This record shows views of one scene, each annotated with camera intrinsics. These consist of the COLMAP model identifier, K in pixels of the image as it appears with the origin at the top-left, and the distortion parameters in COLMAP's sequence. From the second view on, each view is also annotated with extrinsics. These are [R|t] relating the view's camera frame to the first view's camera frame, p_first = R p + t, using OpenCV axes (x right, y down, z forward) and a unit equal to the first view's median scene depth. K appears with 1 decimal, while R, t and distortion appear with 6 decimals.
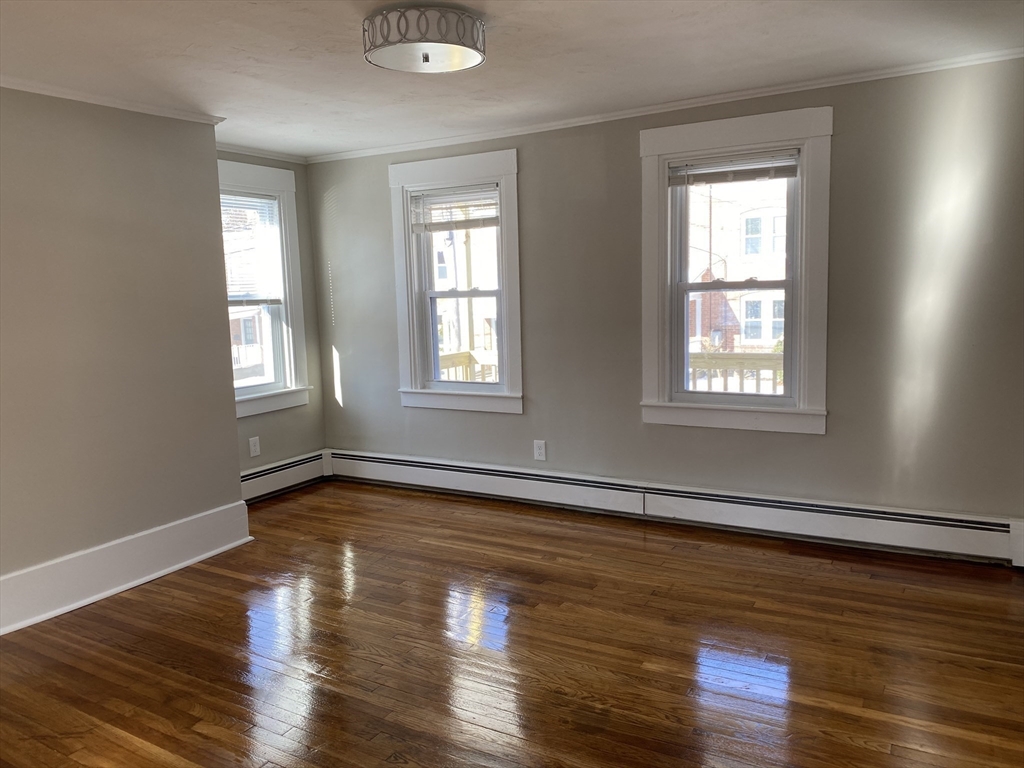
lens RADIAL K [[792.0, 0, 512.0], [0, 792.0, 384.0], [0, 0, 1]] dist [0.003058, -0.010434]
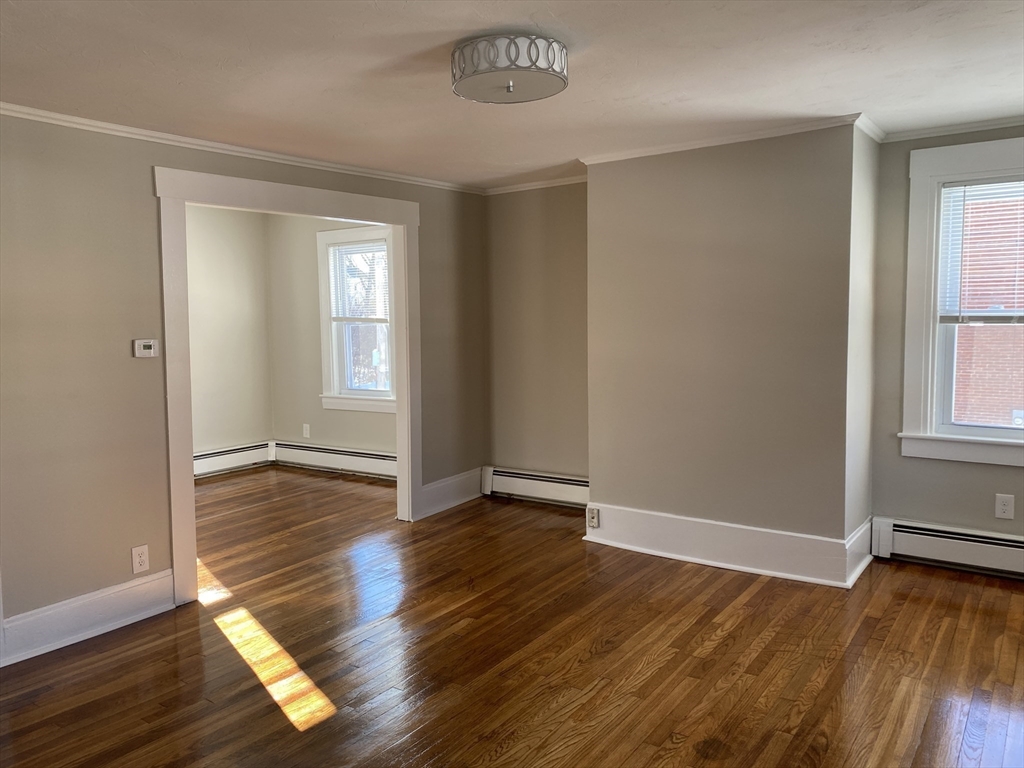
lens RADIAL K [[792.0, 0, 512.0], [0, 792.0, 384.0], [0, 0, 1]] dist [0.003058, -0.010434]
pose [[-0.093514, 0.119381, -0.988435, 0.586591], [-0.119643, 0.984243, 0.130194, -0.102035], [0.988403, 0.130435, -0.077758, 0.731410]]
